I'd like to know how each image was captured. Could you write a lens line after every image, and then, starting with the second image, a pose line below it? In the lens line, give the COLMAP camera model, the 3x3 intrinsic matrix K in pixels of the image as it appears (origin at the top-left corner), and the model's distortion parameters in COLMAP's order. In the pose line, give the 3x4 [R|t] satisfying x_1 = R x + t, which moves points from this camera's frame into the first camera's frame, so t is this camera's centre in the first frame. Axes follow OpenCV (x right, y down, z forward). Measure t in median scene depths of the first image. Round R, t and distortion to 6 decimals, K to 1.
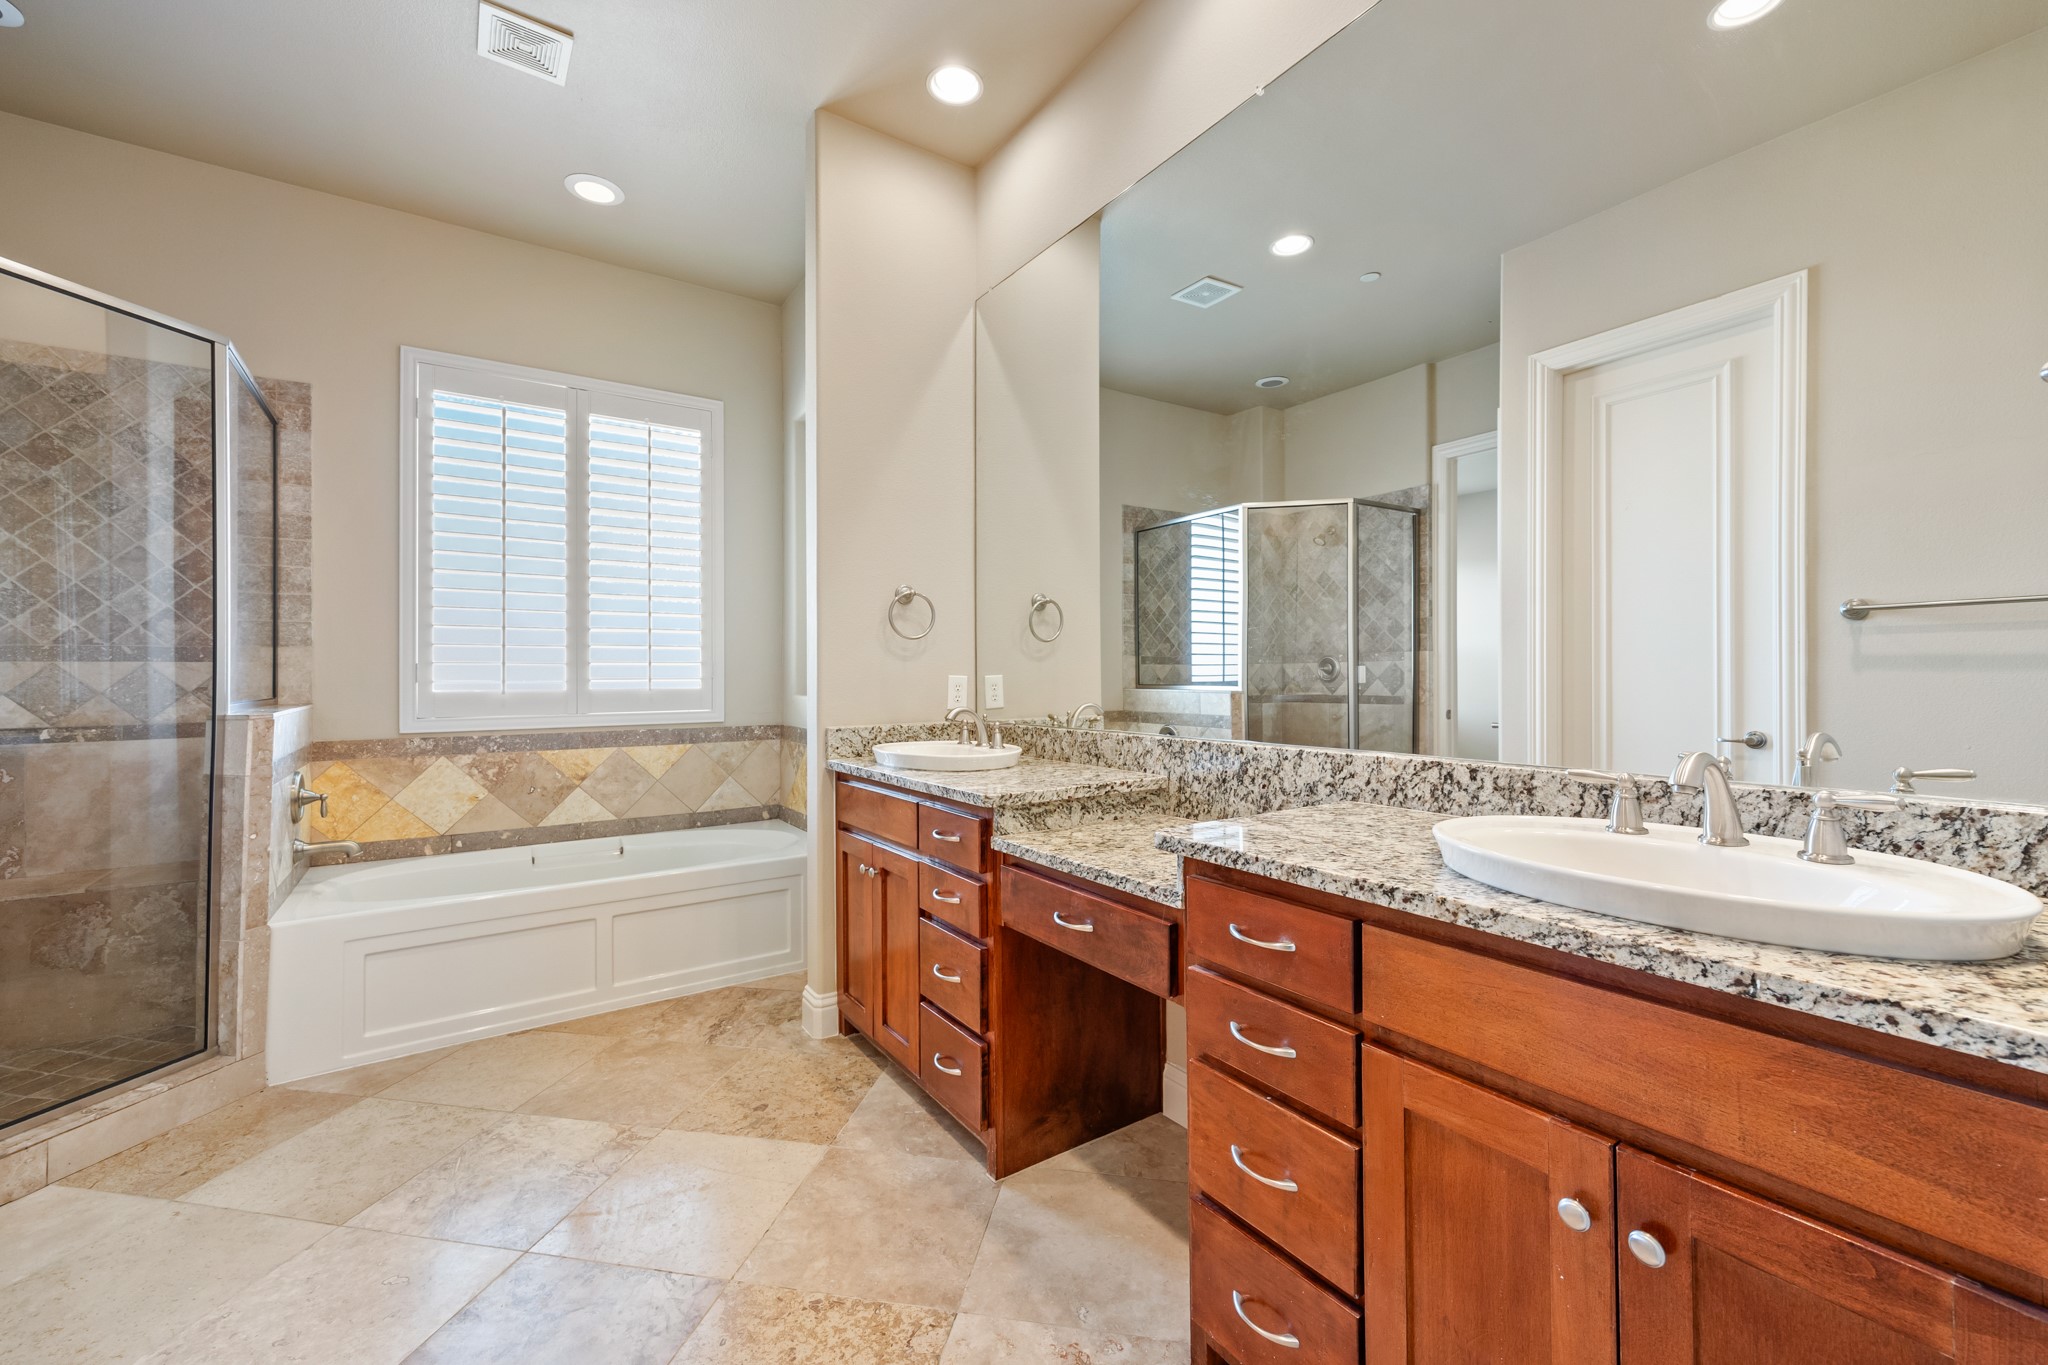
lens RADIAL K [[804.3, 0, 1022.2], [0, 804.3, 674.6], [0, 0, 1]] dist [0.002813, 0.000258]
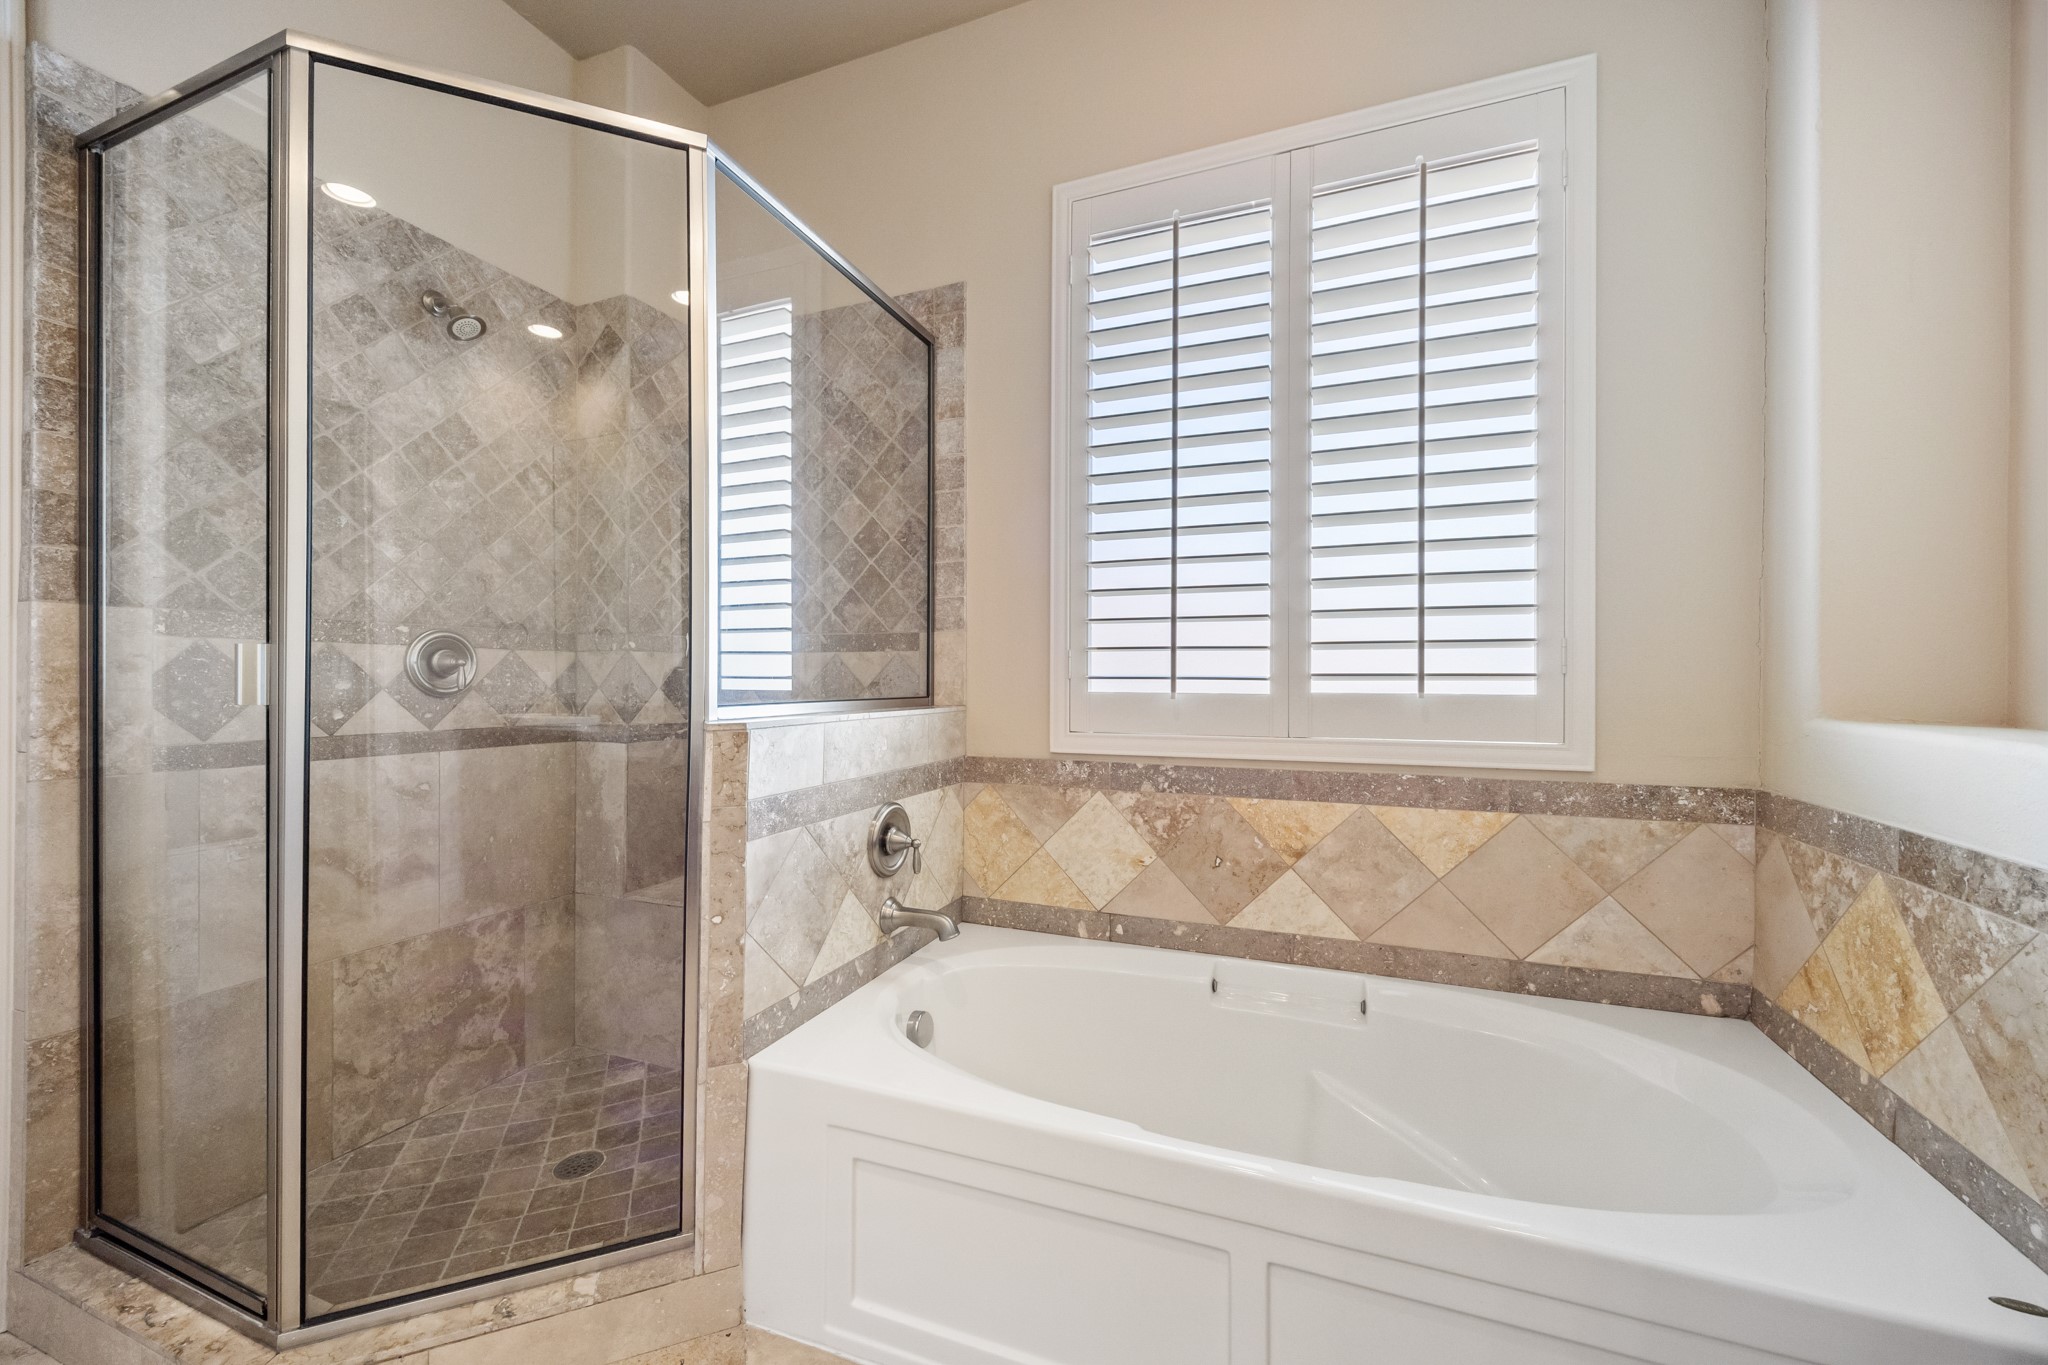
lens RADIAL K [[804.3, 0, 1022.2], [0, 804.3, 674.6], [0, 0, 1]] dist [0.002813, 0.000258]
pose [[0.556803, -0.000382, -0.830644, -0.206997], [-0.003433, 0.999990, -0.002762, 0.008530], [0.830637, 0.004390, 0.556797, 0.572989]]
